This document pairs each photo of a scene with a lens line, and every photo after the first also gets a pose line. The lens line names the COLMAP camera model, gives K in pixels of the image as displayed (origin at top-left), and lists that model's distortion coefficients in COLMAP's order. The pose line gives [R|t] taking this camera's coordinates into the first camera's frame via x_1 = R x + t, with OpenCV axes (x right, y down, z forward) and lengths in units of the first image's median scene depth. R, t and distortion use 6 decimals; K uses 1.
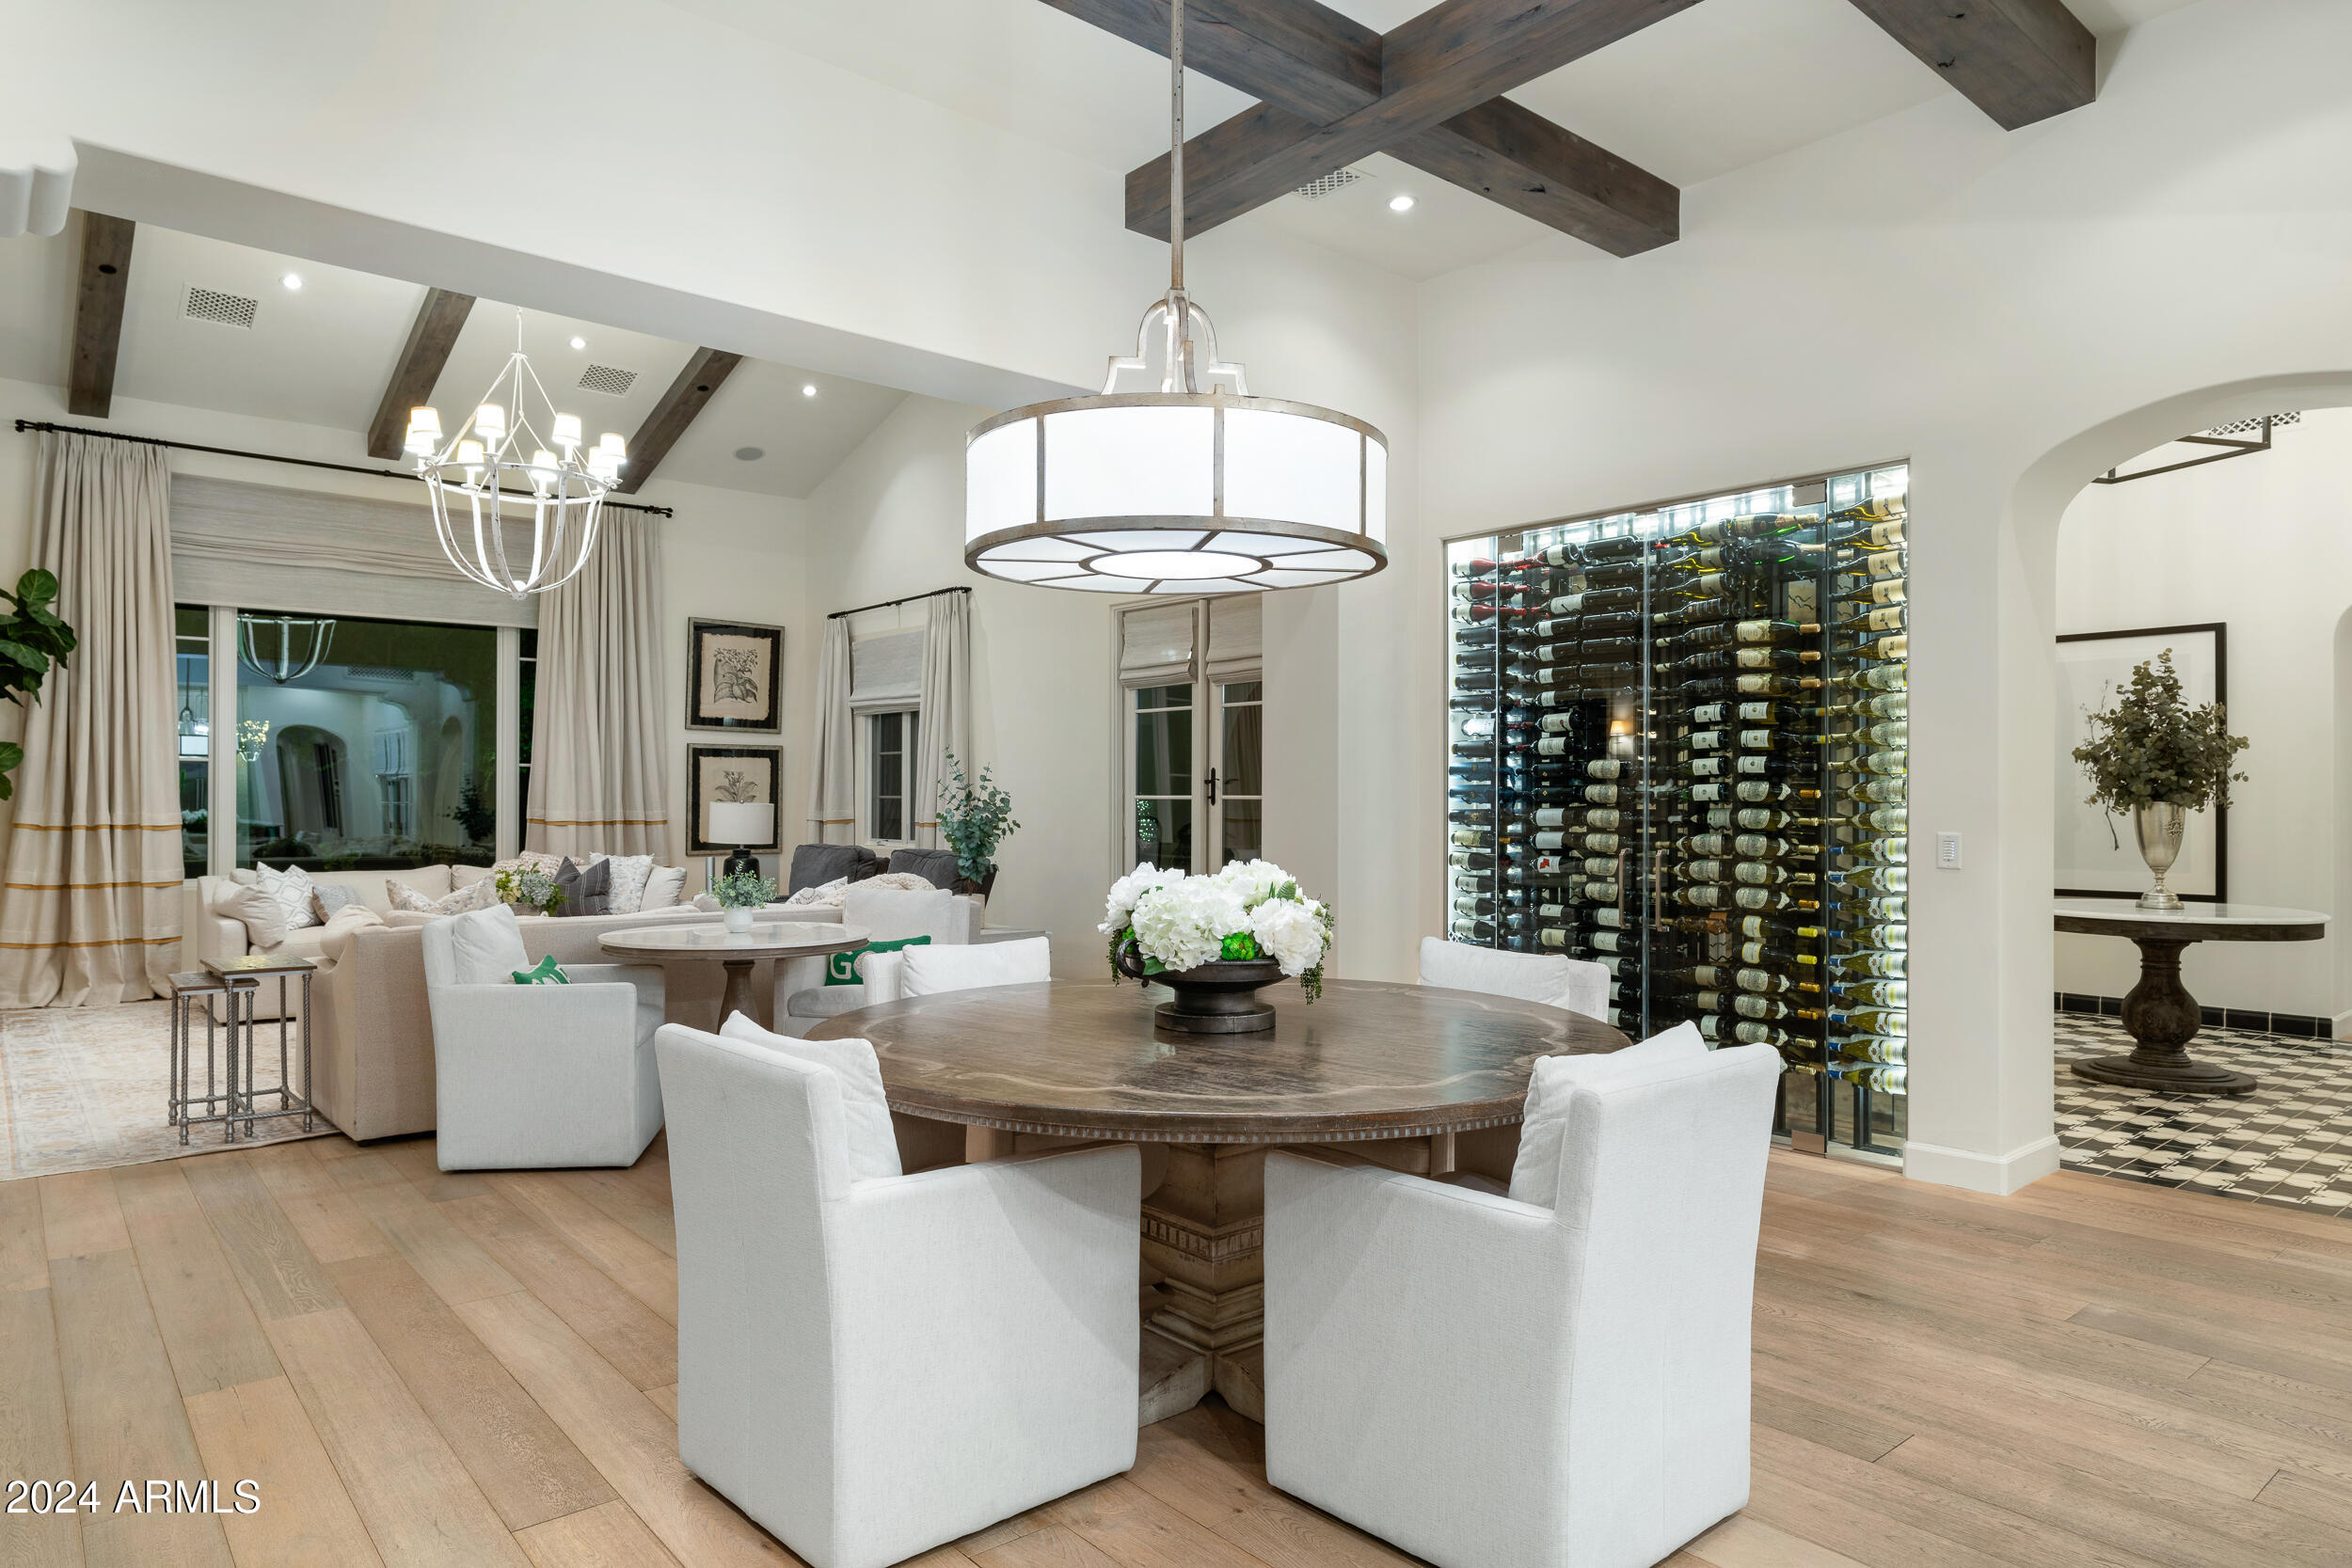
lens RADIAL K [[1395.0, 0, 1176.0], [0, 1395.0, 784.0], [0, 0, 1]] dist [-0.002662, 0.001420]
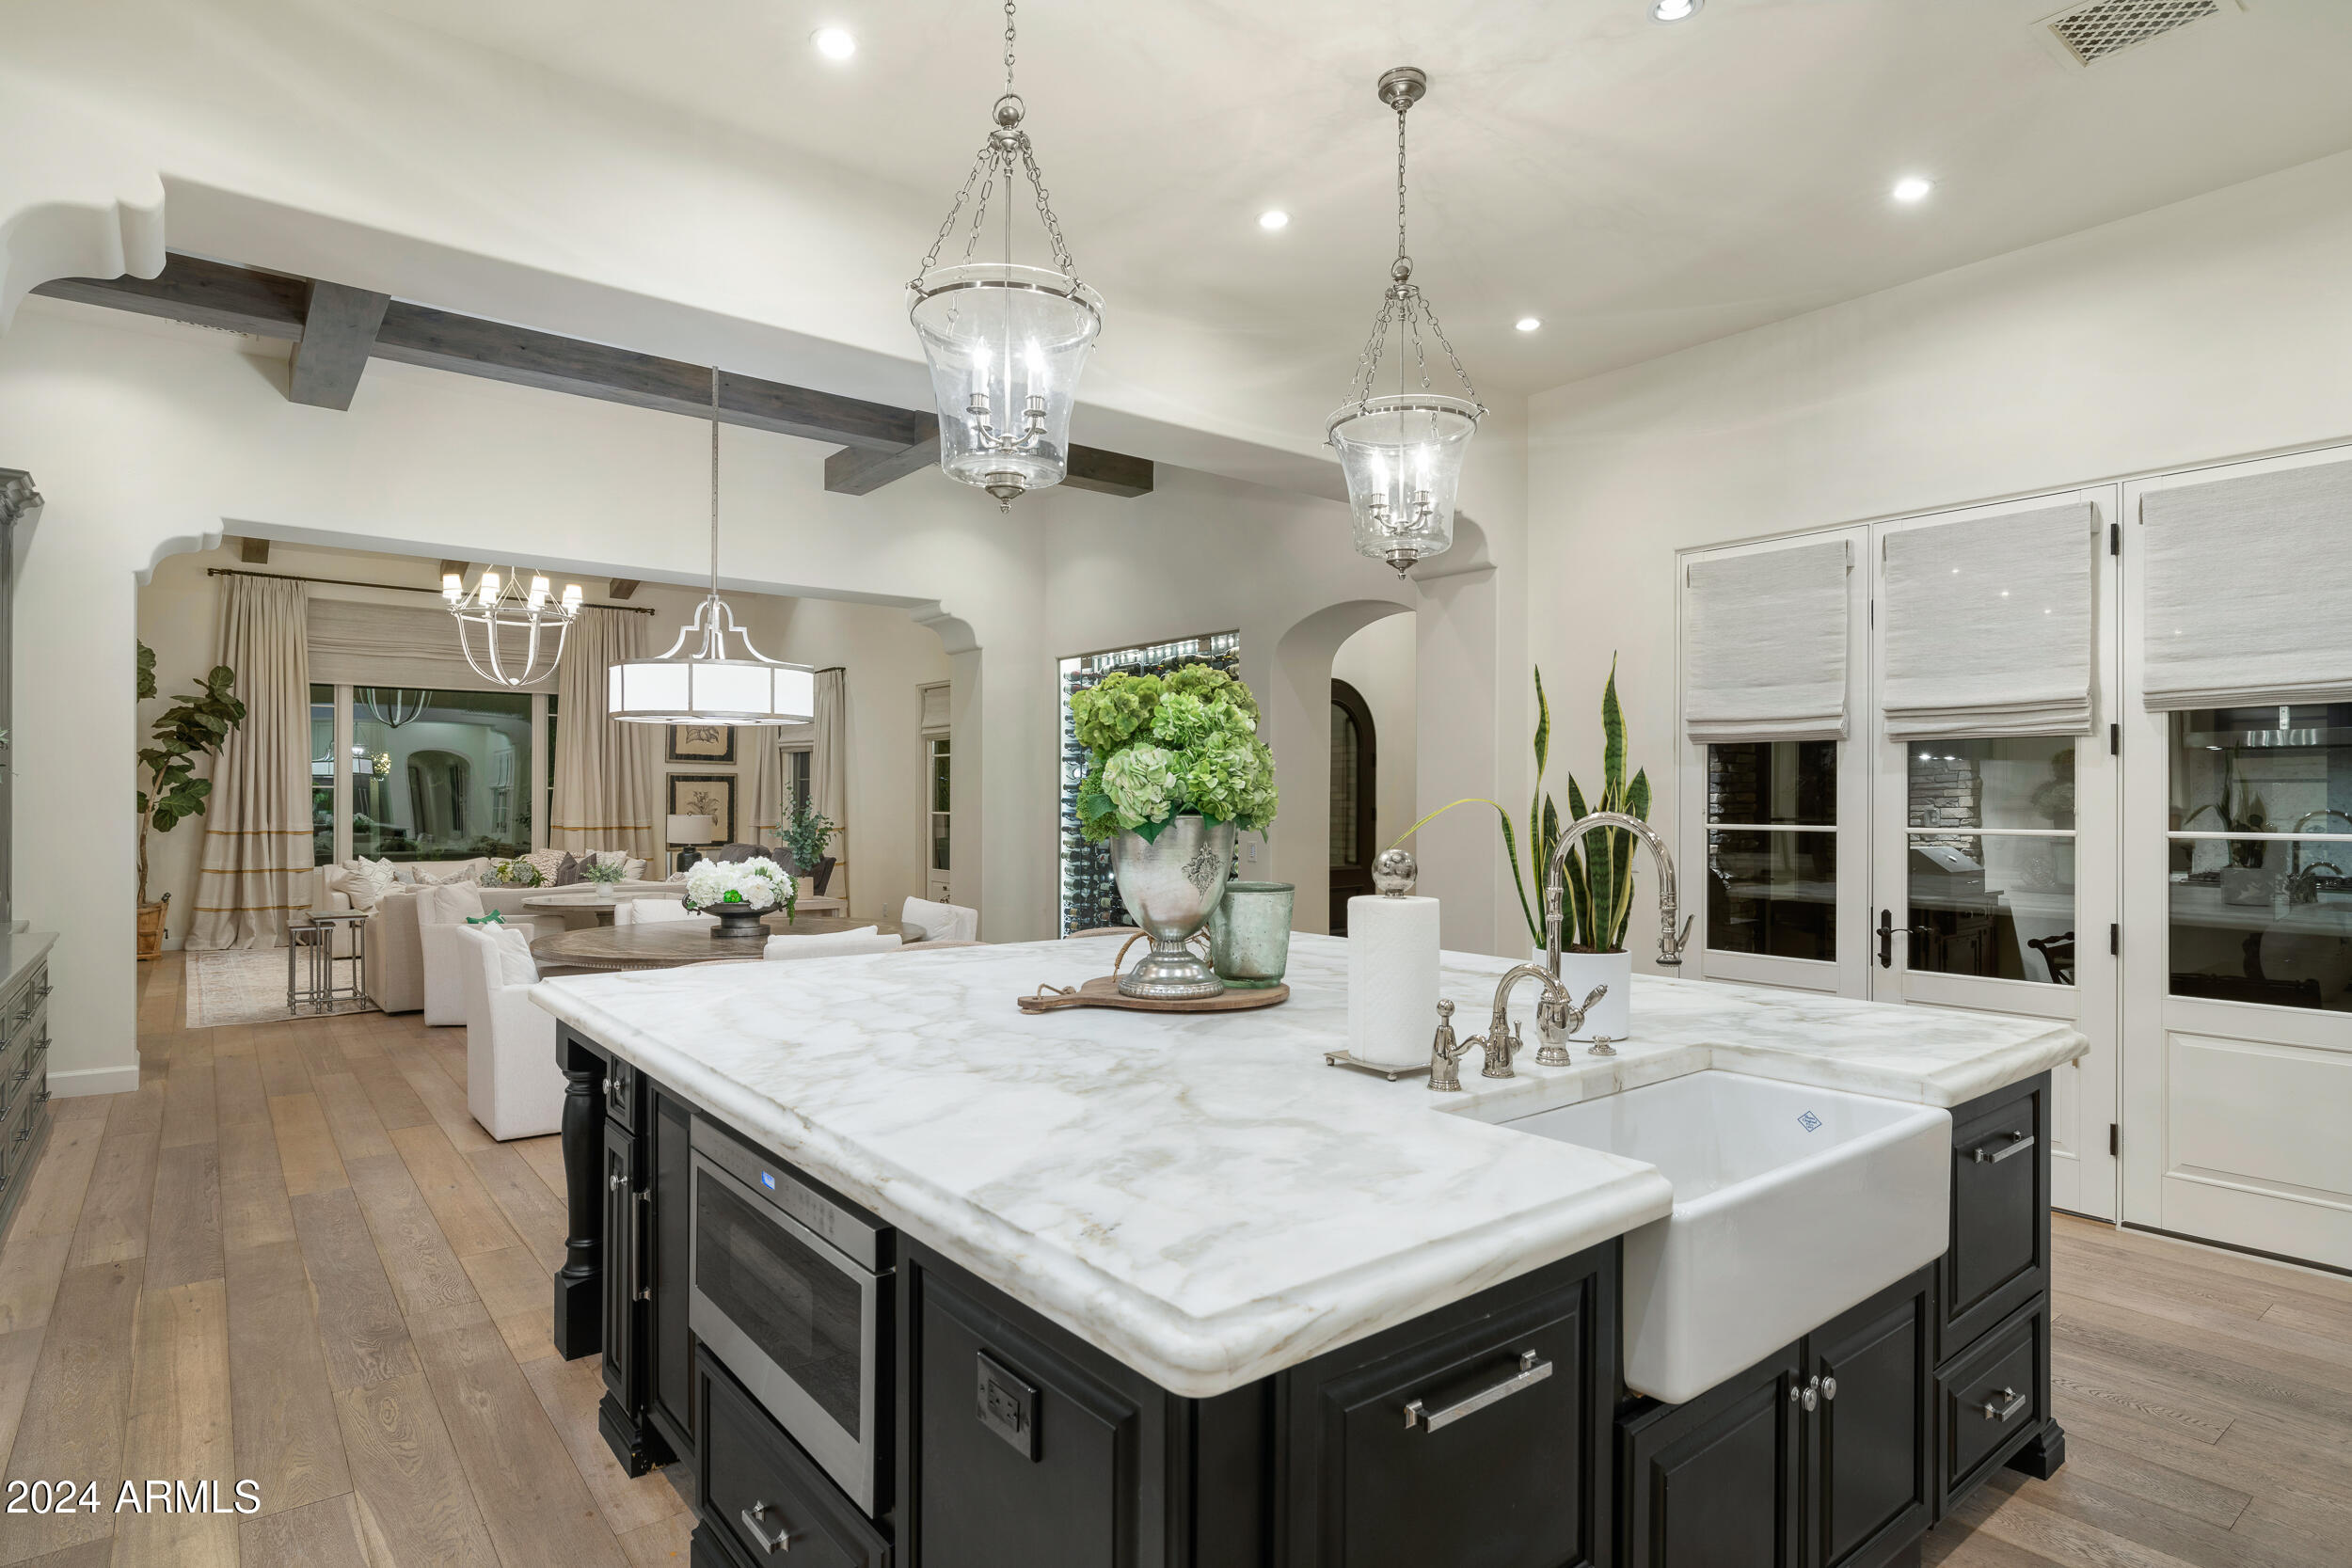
lens RADIAL K [[1242.8, 0, 1176.0], [0, 1242.8, 784.0], [0, 0, 1]] dist [0.000639, -0.000388]
pose [[0.999210, -0.000935, -0.039724, 0.293019], [0.000900, 0.999999, -0.000915, -0.020826], [0.039725, 0.000878, 0.999210, -0.332688]]
